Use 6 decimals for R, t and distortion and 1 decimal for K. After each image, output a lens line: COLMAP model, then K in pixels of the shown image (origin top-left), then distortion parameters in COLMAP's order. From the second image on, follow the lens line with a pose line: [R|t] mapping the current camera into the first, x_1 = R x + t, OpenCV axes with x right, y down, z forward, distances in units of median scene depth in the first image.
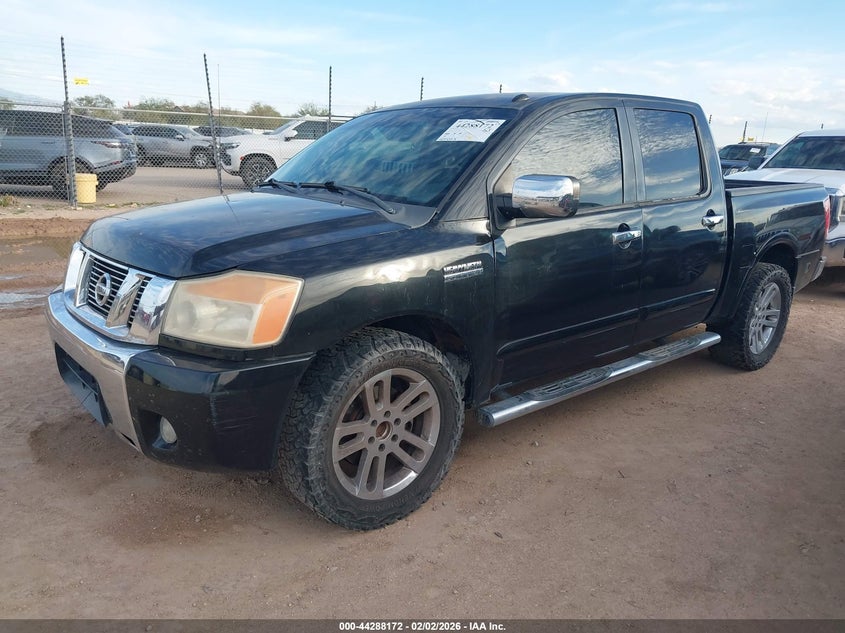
lens RADIAL K [[697.5, 0, 418.1], [0, 697.5, 315.2], [0, 0, 1]] dist [-0.009418, 0.001699]
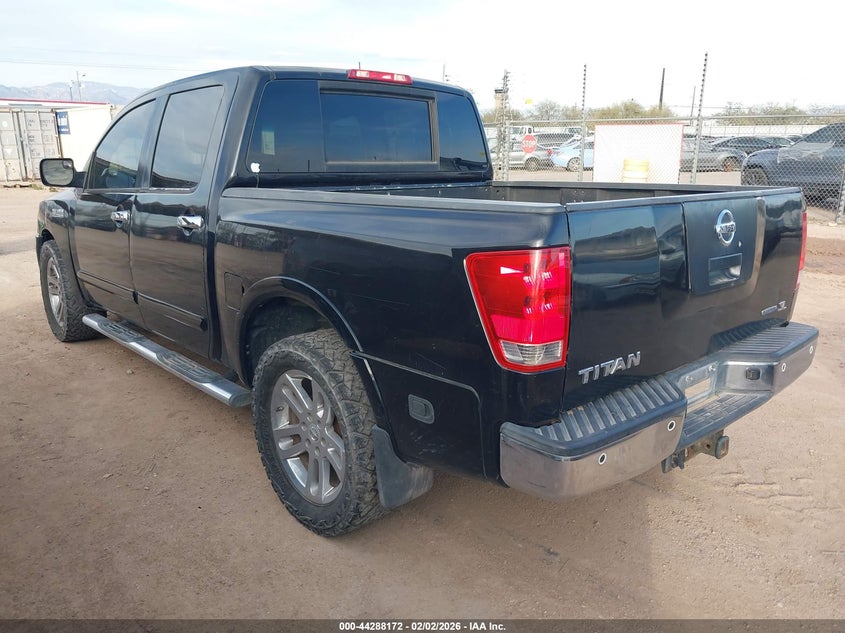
lens RADIAL K [[697.5, 0, 417.8], [0, 697.5, 319.0], [0, 0, 1]] dist [-0.009418, 0.001699]
pose [[-0.006187, 0.220390, -0.975392, 1.297258], [-0.239149, 0.946780, 0.215442, -0.284101], [0.970963, 0.234597, 0.046848, 1.342337]]
